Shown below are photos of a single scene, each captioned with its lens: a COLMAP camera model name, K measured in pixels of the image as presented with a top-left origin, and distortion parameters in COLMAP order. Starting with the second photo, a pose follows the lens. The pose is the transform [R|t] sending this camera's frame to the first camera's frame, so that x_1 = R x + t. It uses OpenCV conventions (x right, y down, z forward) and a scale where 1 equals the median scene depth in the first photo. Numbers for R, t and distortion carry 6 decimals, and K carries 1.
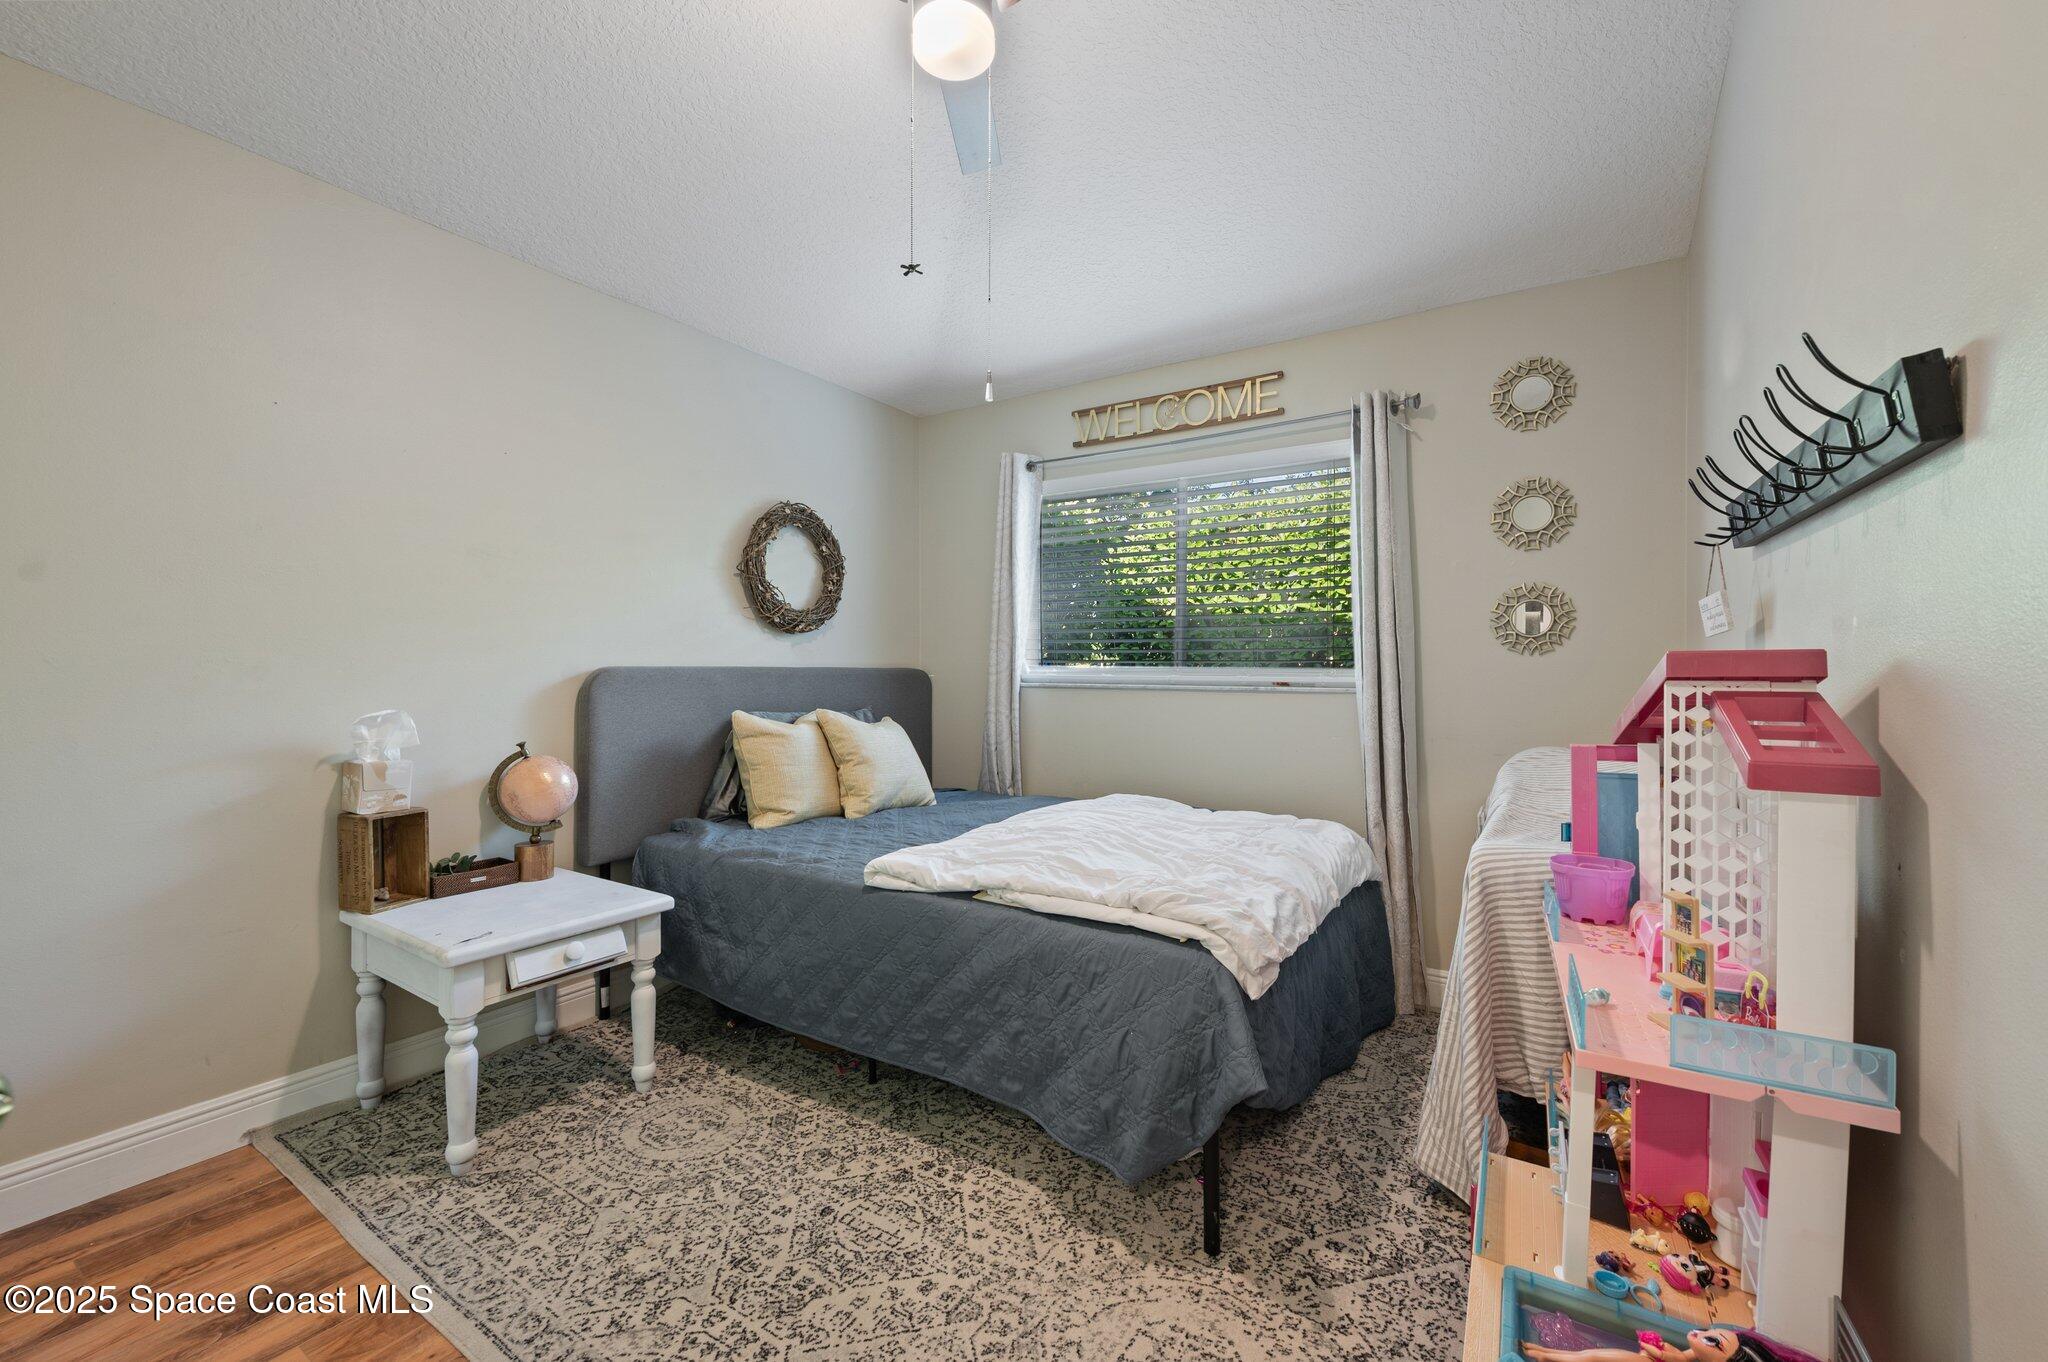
lens RADIAL K [[819.5, 0, 1035.2], [0, 819.5, 677.6], [0, 0, 1]] dist [0.000109, 0.000264]
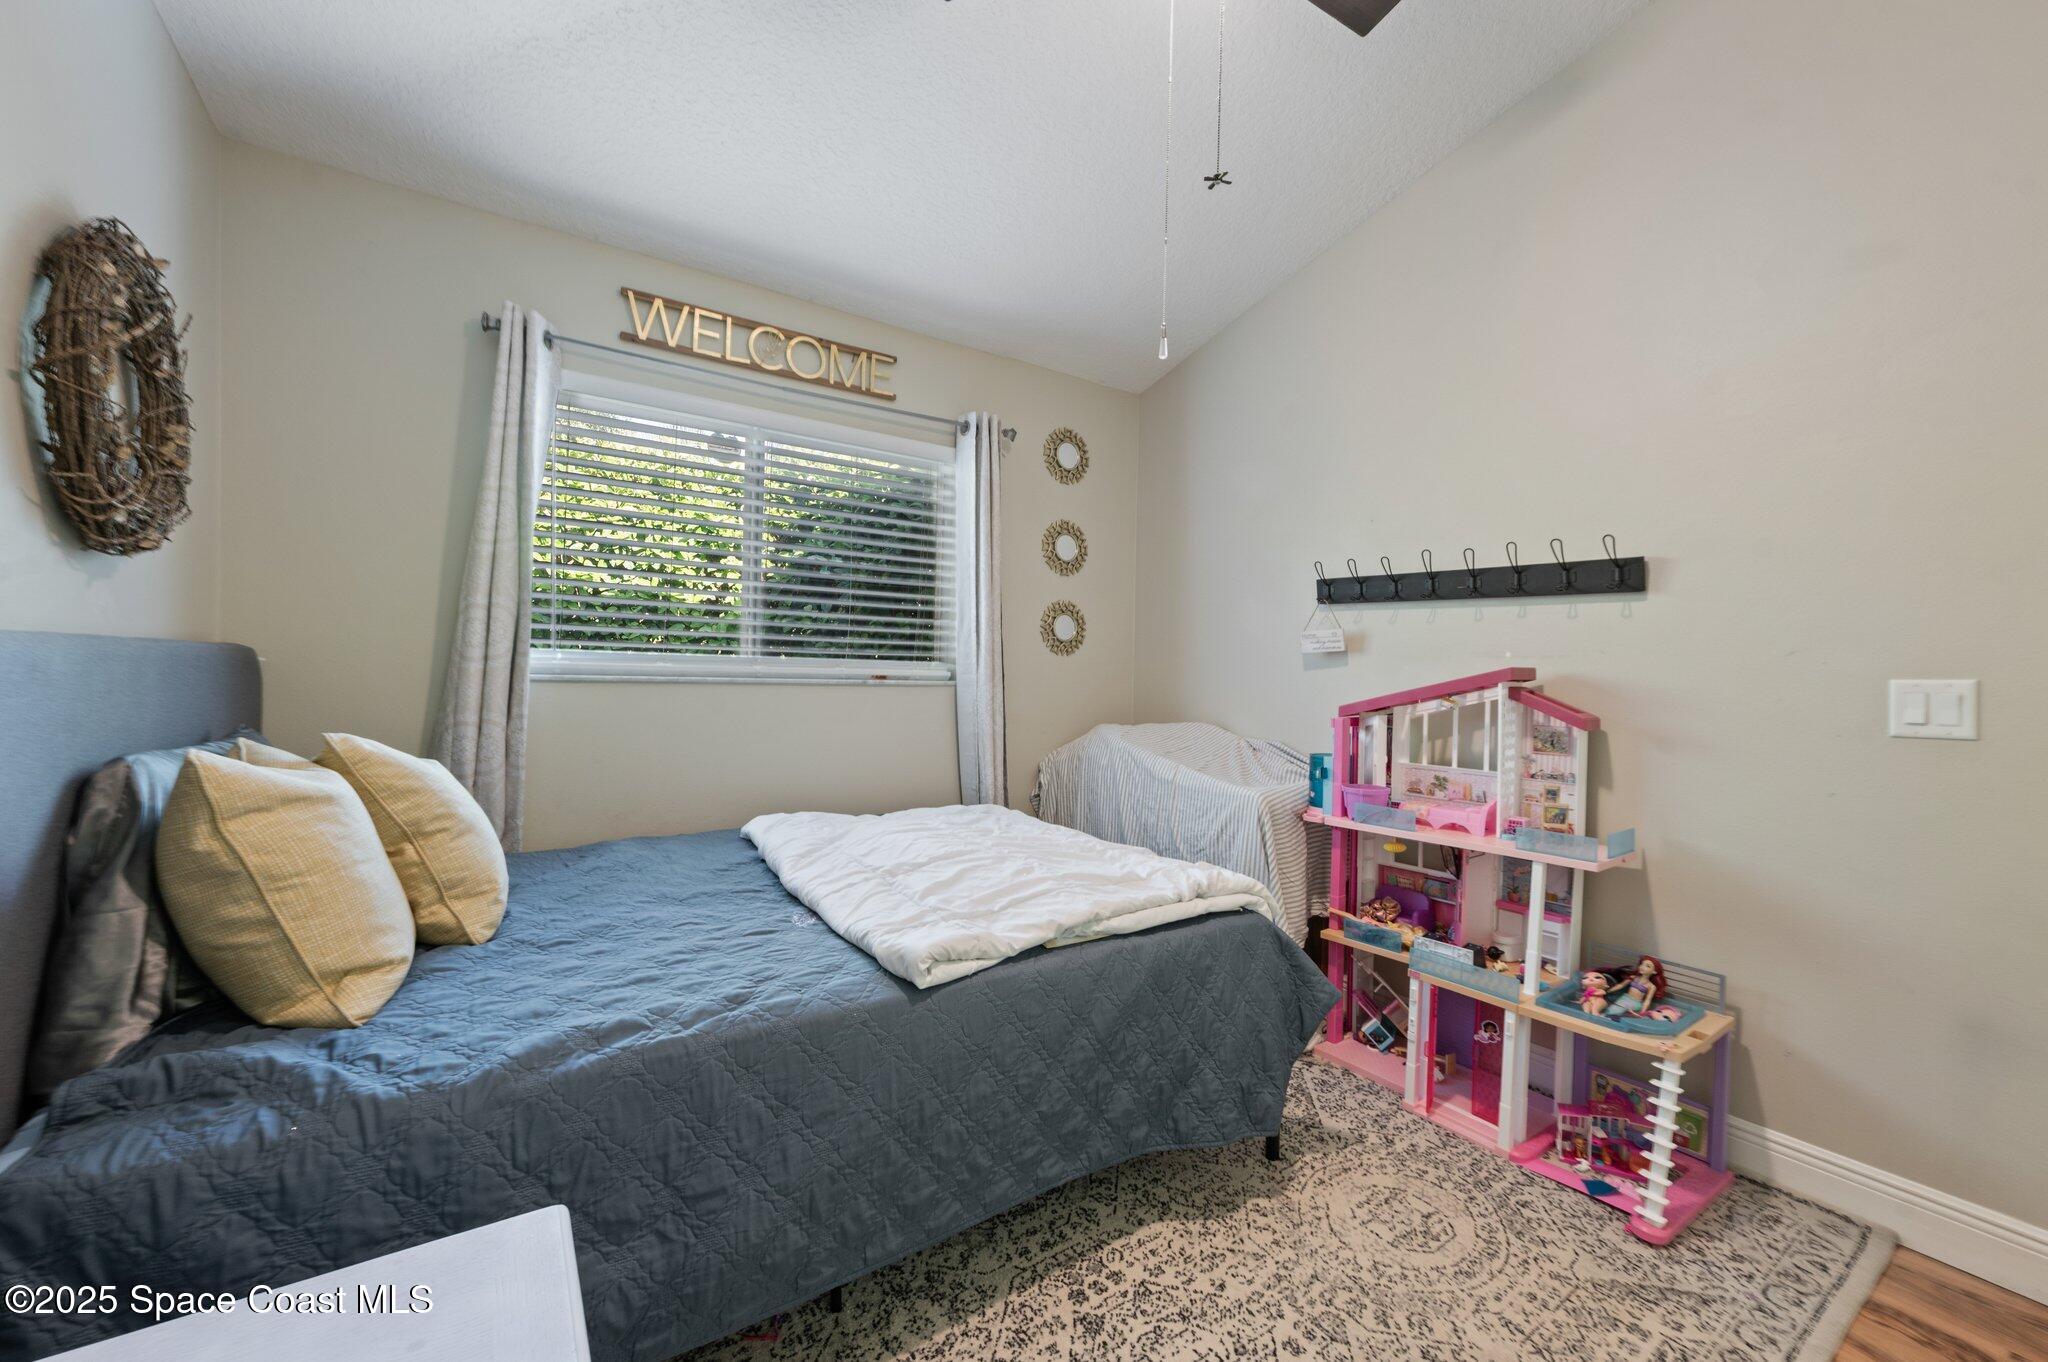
lens RADIAL K [[819.5, 0, 1035.2], [0, 819.5, 677.6], [0, 0, 1]] dist [0.000109, 0.000264]
pose [[0.385646, -0.003176, 0.922641, -0.791662], [-0.014877, 0.999843, 0.009660, -0.004742], [-0.922527, -0.017452, 0.385538, 0.677586]]
